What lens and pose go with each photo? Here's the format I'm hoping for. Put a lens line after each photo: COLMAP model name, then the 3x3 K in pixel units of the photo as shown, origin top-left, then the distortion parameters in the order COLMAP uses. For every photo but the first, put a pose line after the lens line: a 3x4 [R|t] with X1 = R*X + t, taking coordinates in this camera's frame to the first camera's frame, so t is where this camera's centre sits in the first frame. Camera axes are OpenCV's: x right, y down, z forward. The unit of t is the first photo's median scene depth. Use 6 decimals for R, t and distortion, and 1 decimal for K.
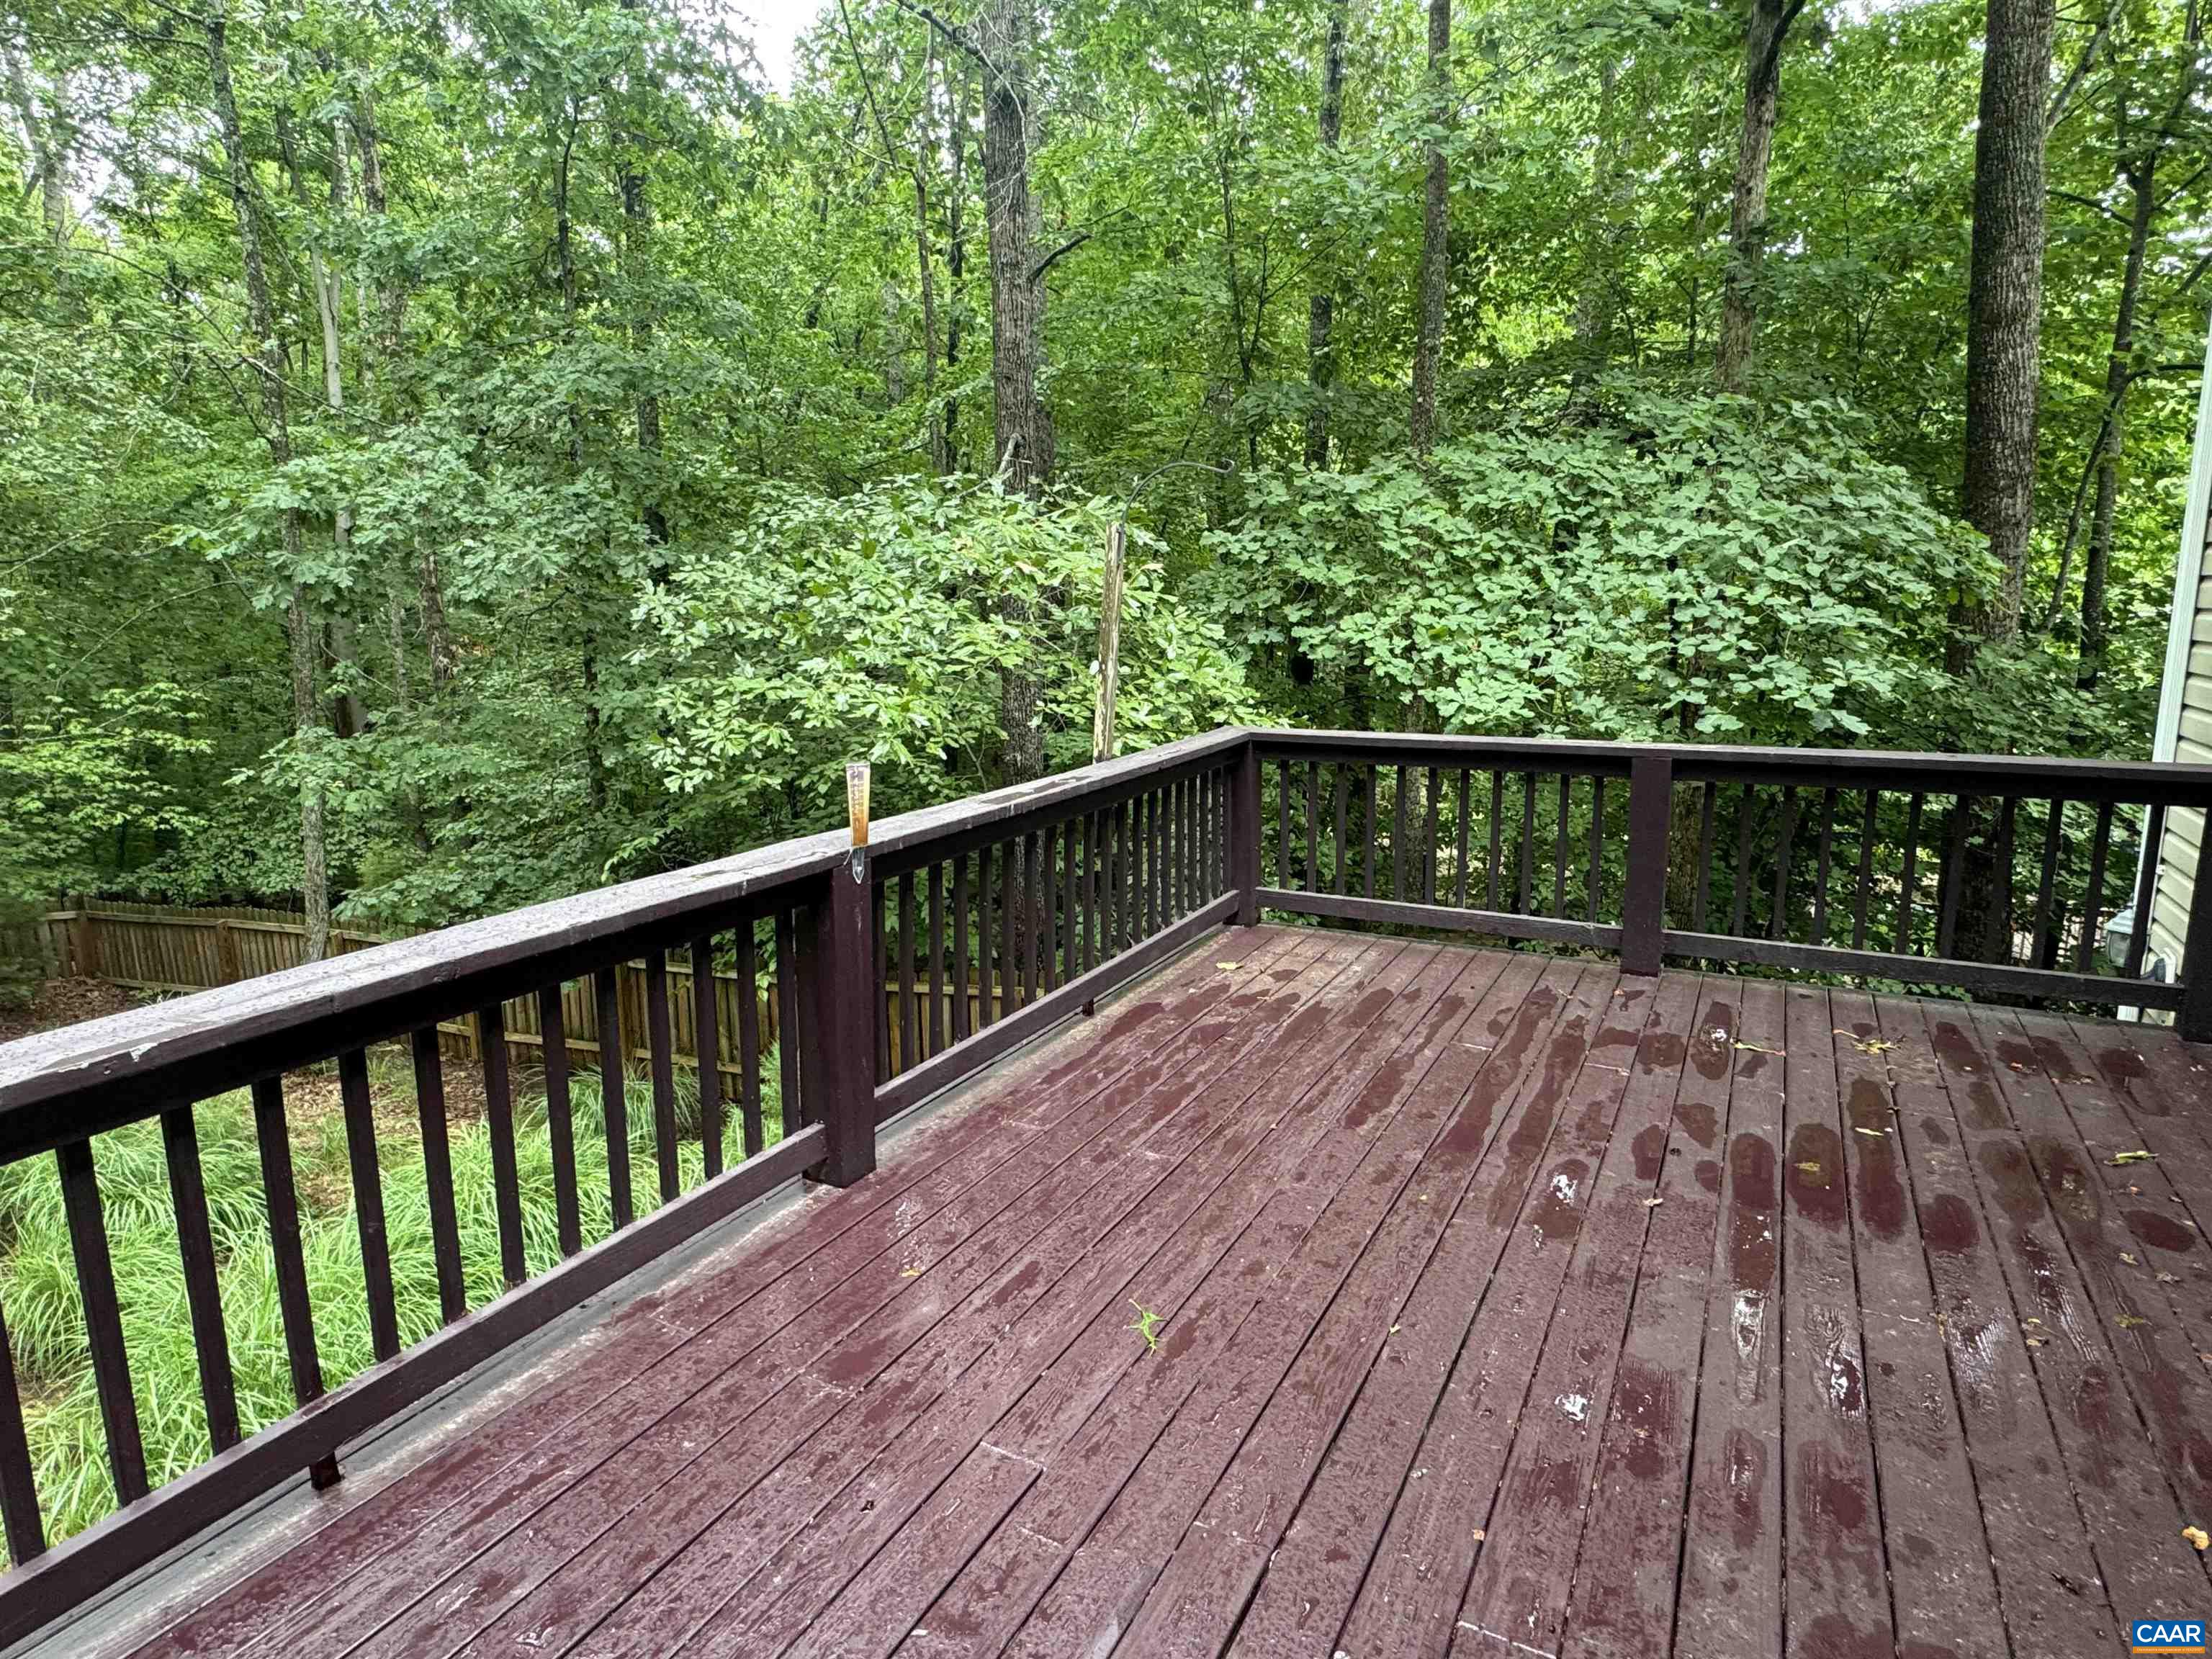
lens RADIAL K [[1219.6, 0, 1109.1], [0, 1219.6, 833.4], [0, 0, 1]] dist [-0.018991, 0.004296]
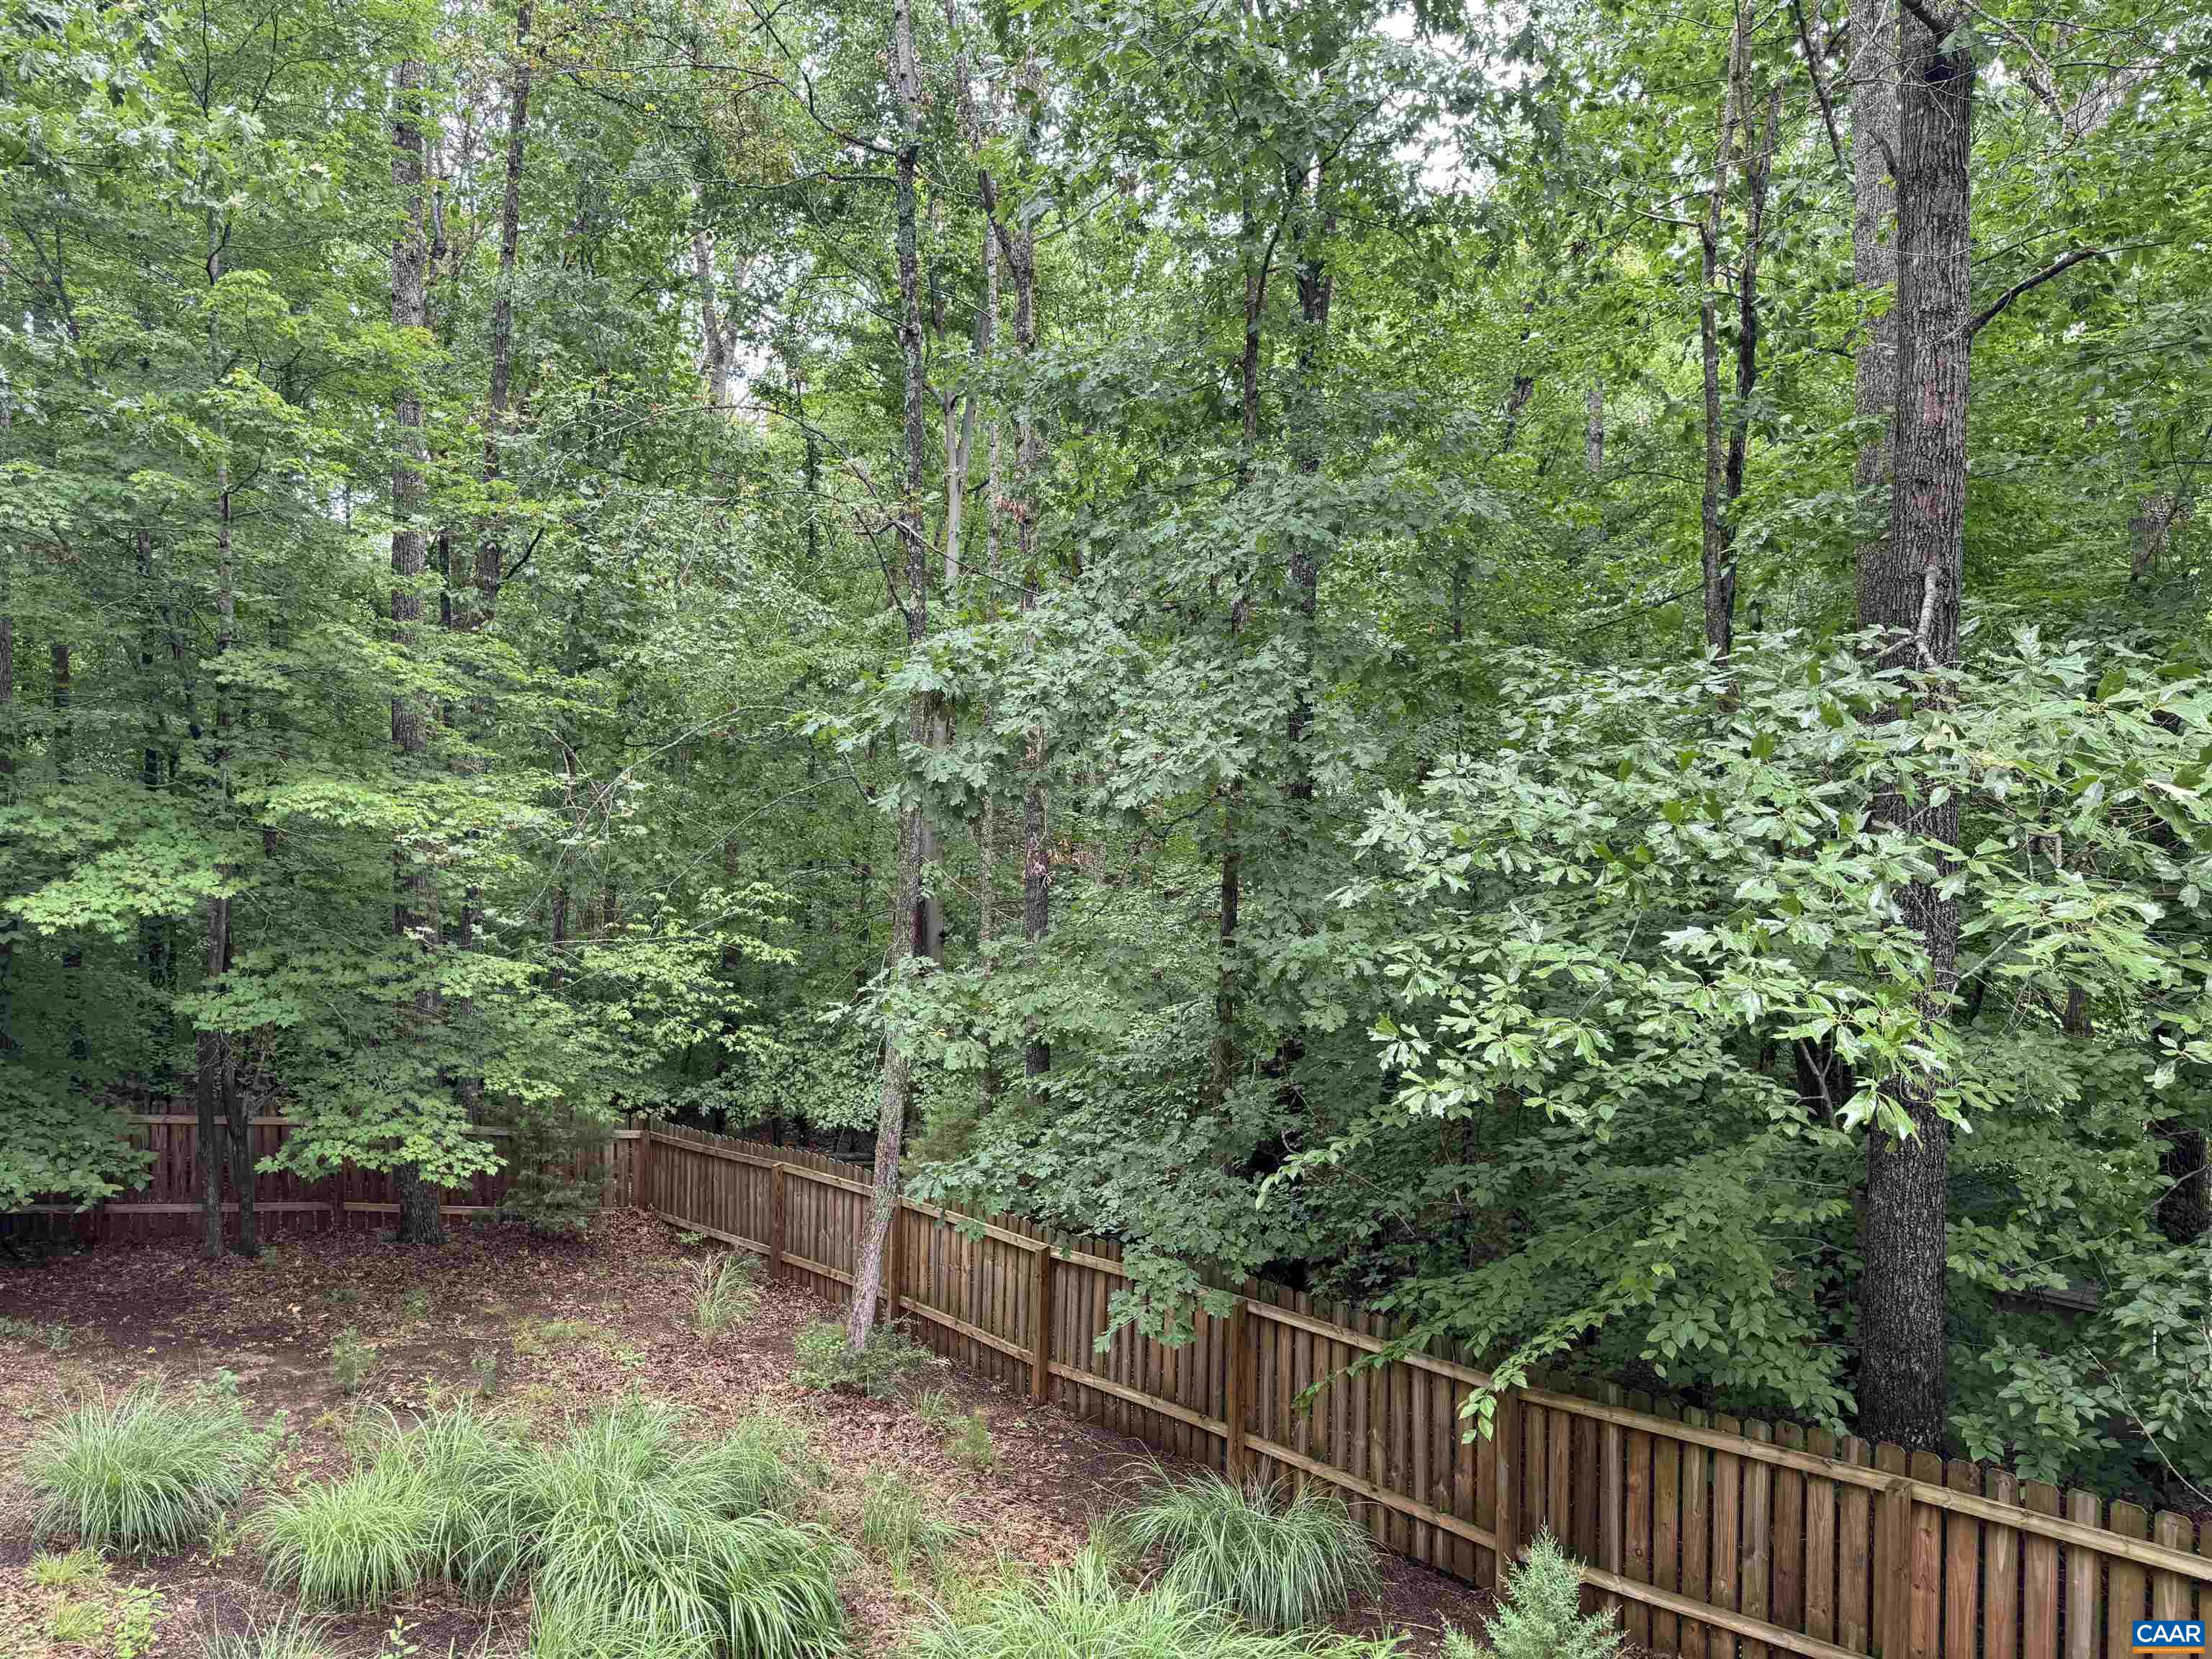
lens RADIAL K [[1554.0, 0, 1096.7], [0, 1554.0, 826.7], [0, 0, 1]] dist [0.089793, -0.076234]
pose [[0.904807, 0.026872, -0.424973, -0.115518], [-0.098308, 0.984229, -0.147071, -0.032293], [0.414318, 0.174849, 0.893179, 0.113786]]
